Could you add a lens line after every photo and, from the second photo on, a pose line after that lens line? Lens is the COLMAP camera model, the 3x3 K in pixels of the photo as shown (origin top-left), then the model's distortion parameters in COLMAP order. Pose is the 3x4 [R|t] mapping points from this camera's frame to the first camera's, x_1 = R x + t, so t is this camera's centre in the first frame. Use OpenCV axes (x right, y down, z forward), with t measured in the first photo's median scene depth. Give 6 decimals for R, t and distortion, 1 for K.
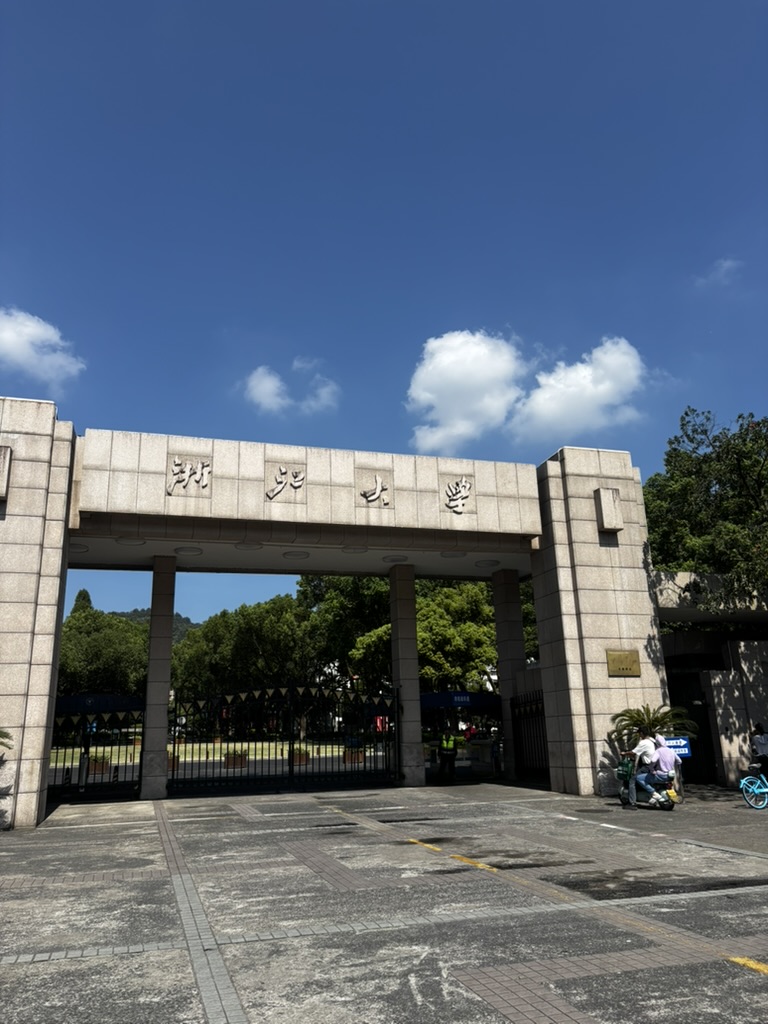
lens RADIAL K [[784.7, 0, 375.1], [0, 784.7, 511.2], [0, 0, 1]] dist [0.053065, -0.018707]
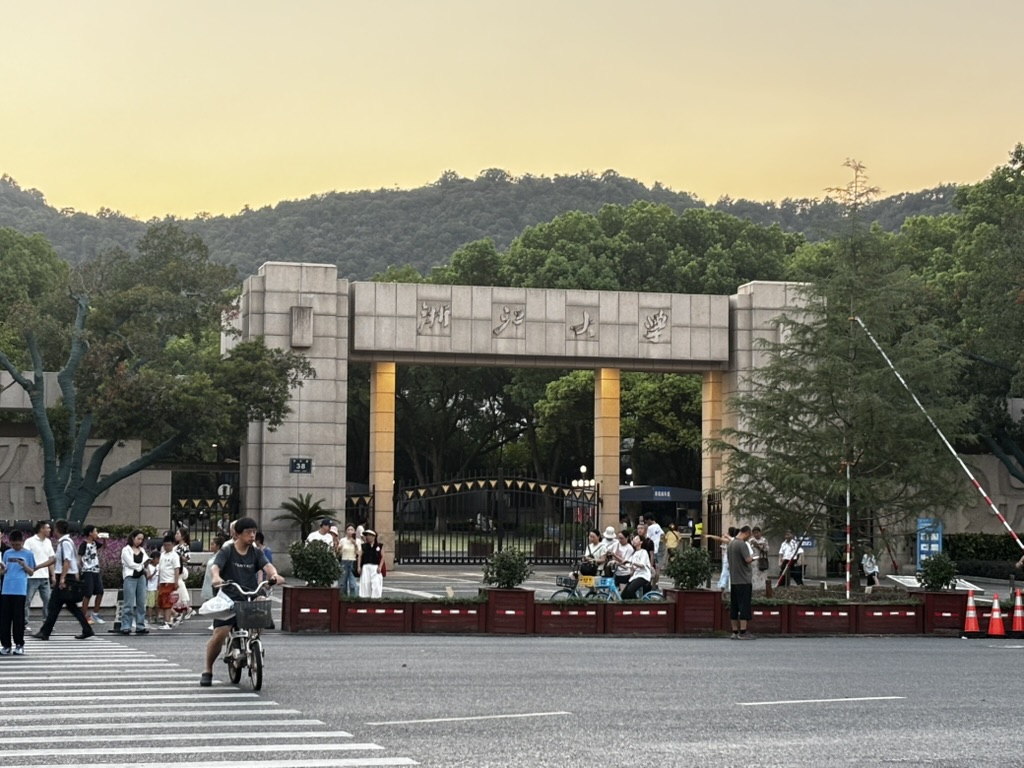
lens RADIAL K [[2339.6, 0, 514.4], [0, 2339.6, 384.7], [0, 0, 1]] dist [0.543945, 0.000000]
pose [[0.999264, 0.031308, -0.022171, -0.022616], [-0.025962, 0.977351, 0.210026, -0.680739], [0.028245, -0.209296, 0.977444, -2.481133]]
